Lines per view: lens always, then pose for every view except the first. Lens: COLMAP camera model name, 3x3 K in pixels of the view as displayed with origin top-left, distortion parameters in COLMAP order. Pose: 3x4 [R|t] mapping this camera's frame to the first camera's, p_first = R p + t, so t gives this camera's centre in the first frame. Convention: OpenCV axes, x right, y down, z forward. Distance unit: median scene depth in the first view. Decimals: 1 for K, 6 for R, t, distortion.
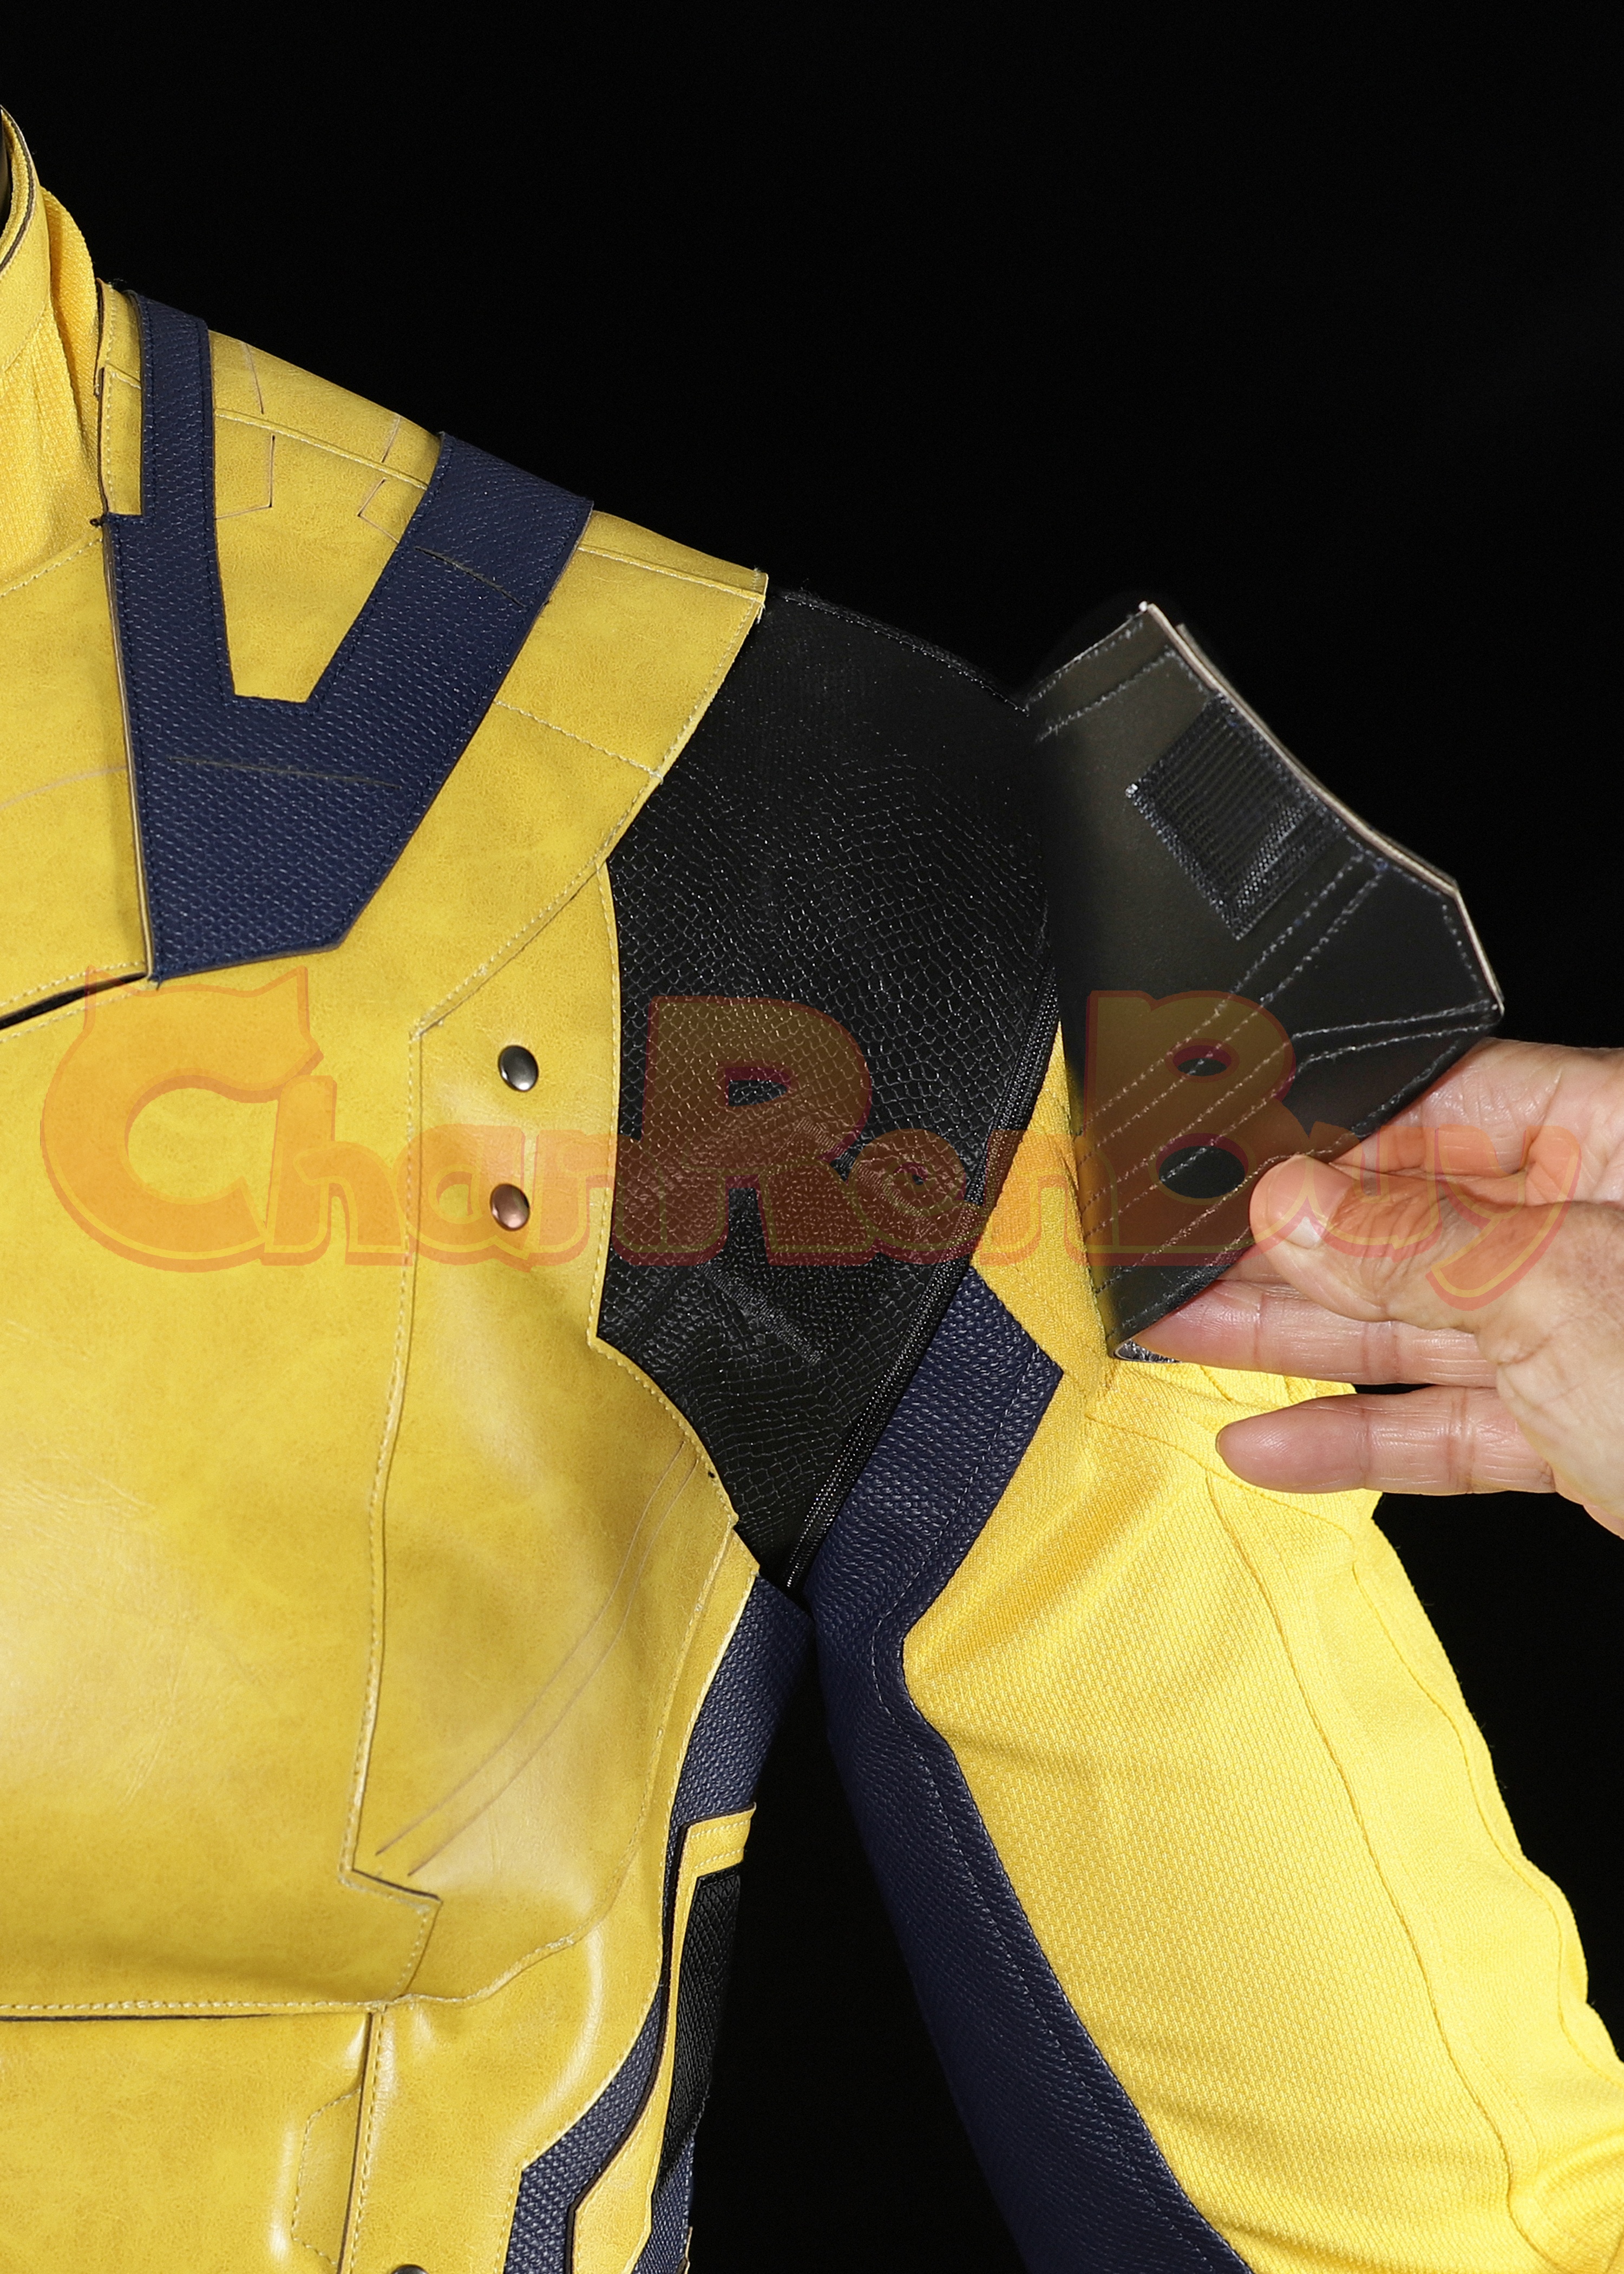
lens RADIAL K [[4634.0, 0, 812.0], [0, 4634.0, 1137.0], [0, 0, 1]] dist [0.019742, 0.156765]
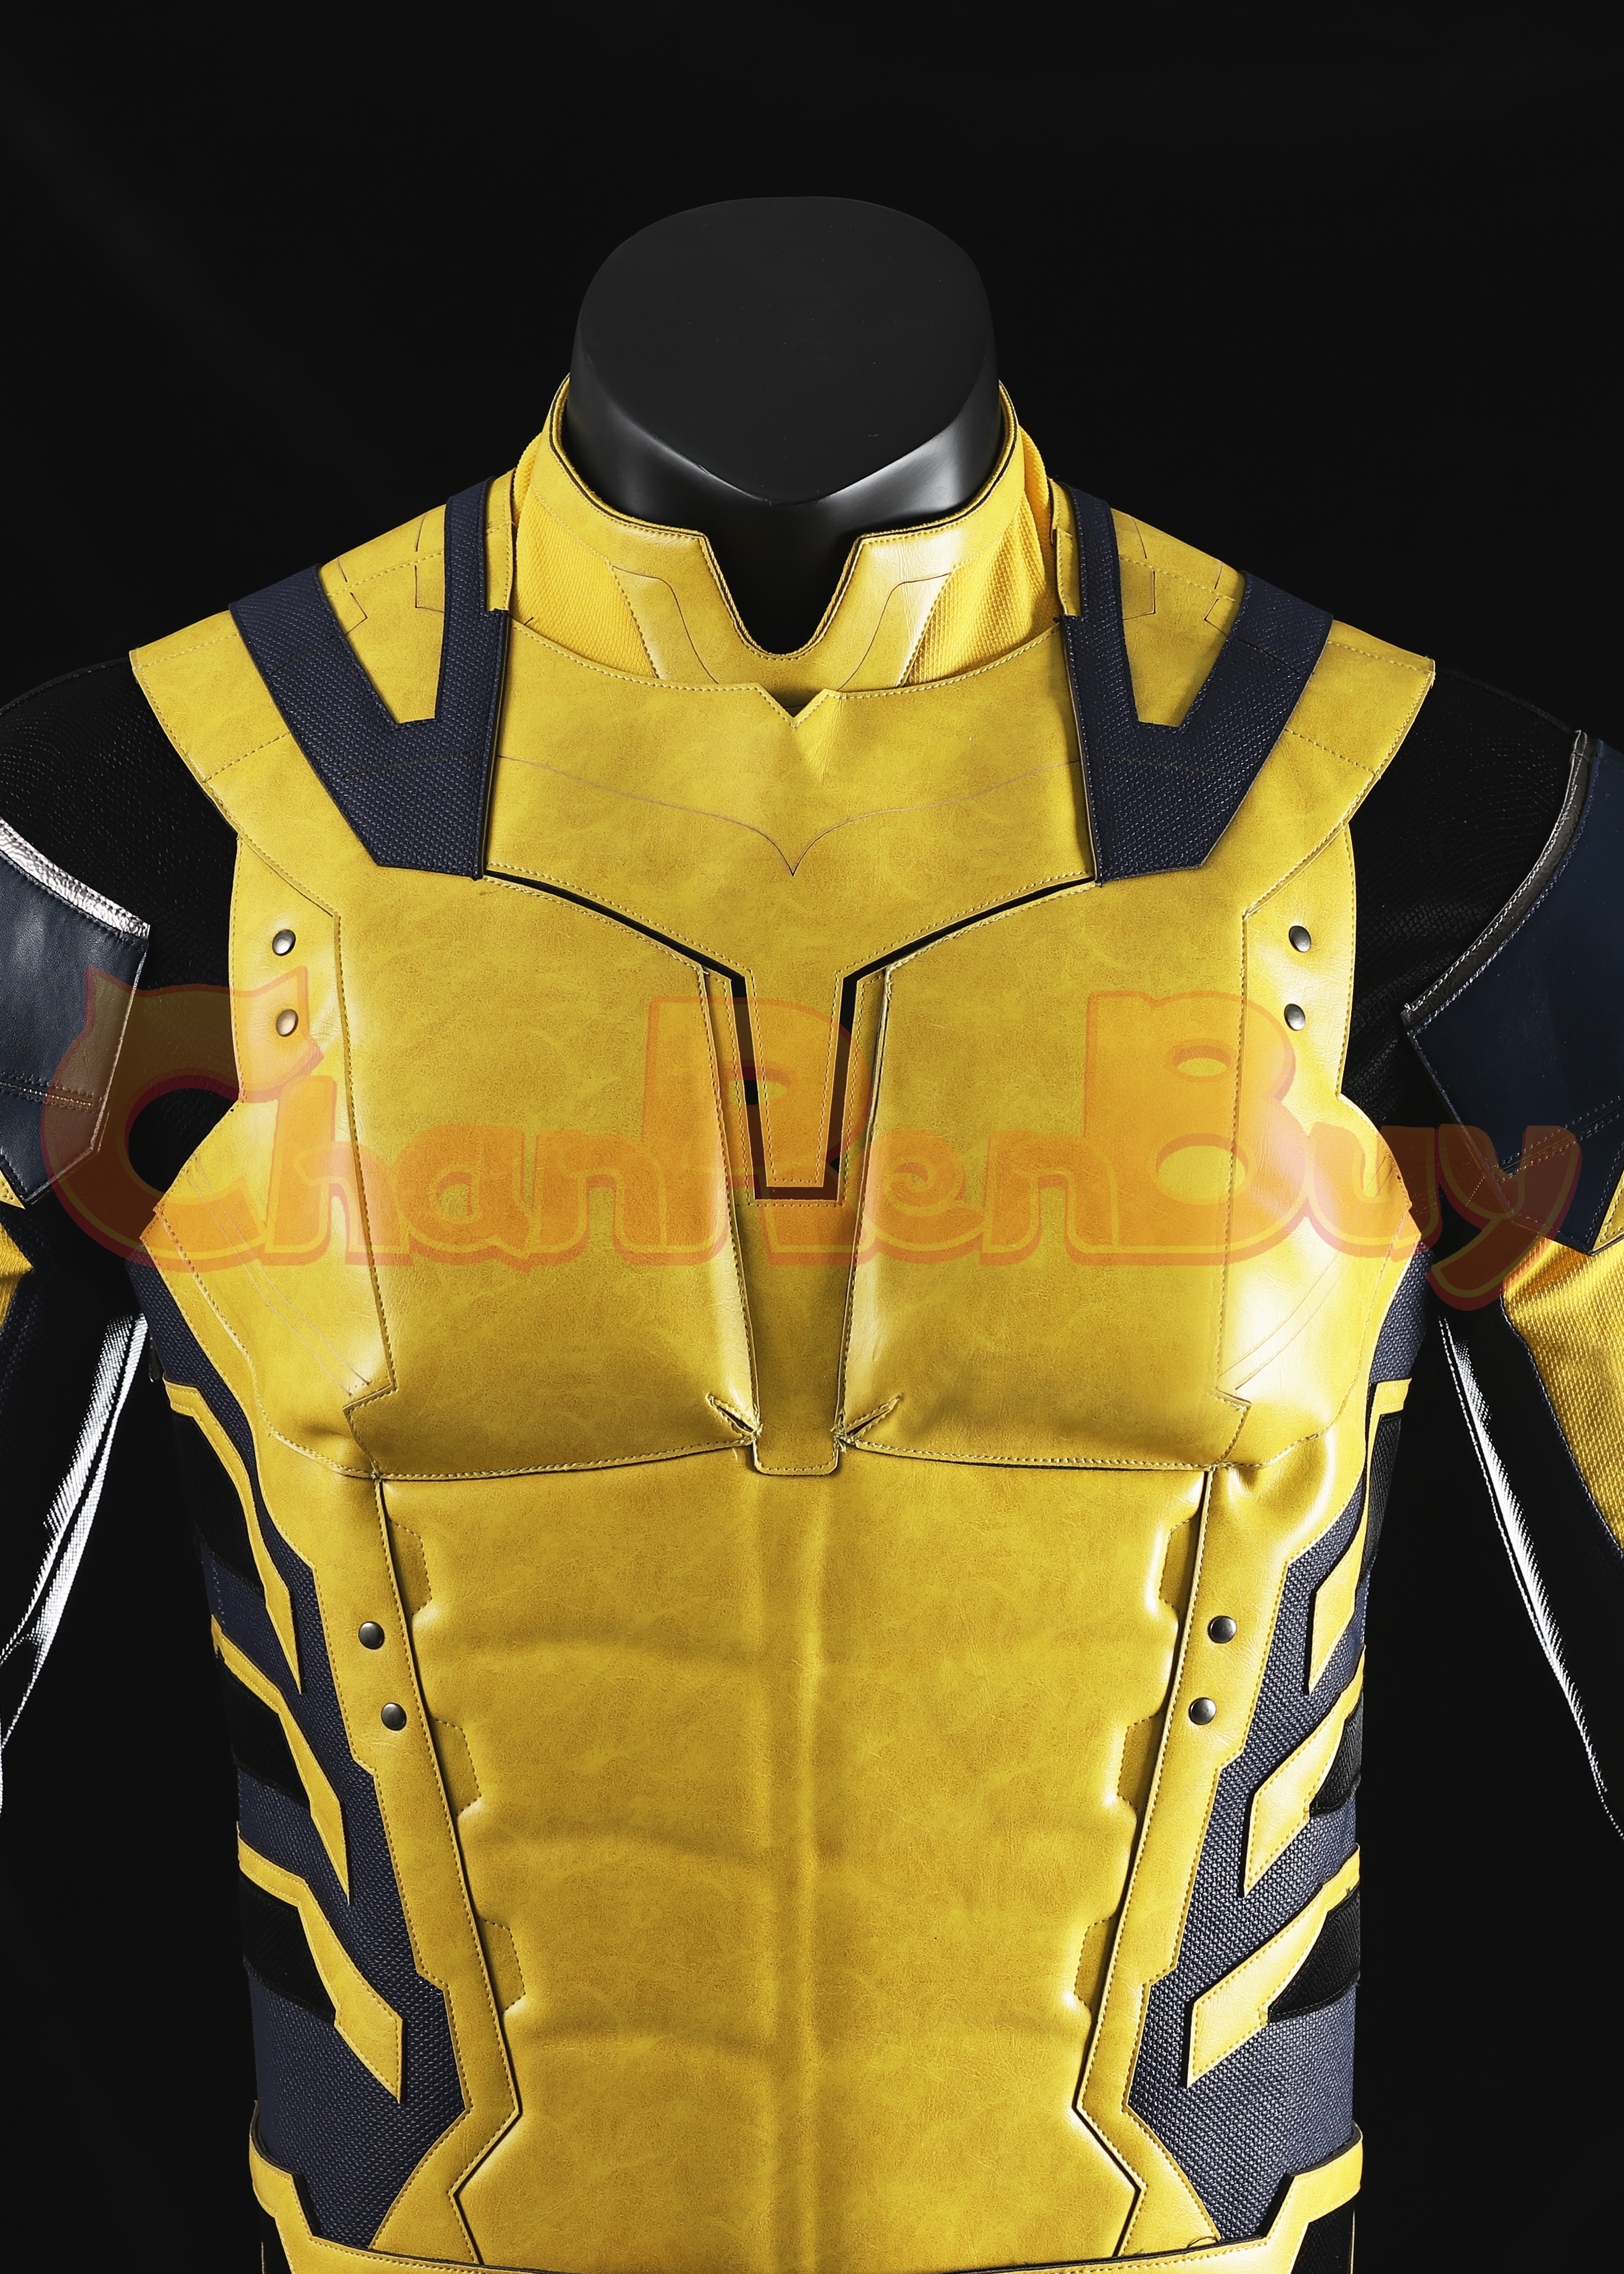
lens RADIAL K [[7199.3, 0, 812.0], [0, 7199.3, 1137.0], [0, 0, 1]] dist [-0.102712, -0.537742]
pose [[0.999148, 0.028253, 0.030093, -0.322777], [-0.027172, 0.998992, -0.035736, 0.159930], [-0.031072, 0.034888, 0.998908, -1.683402]]
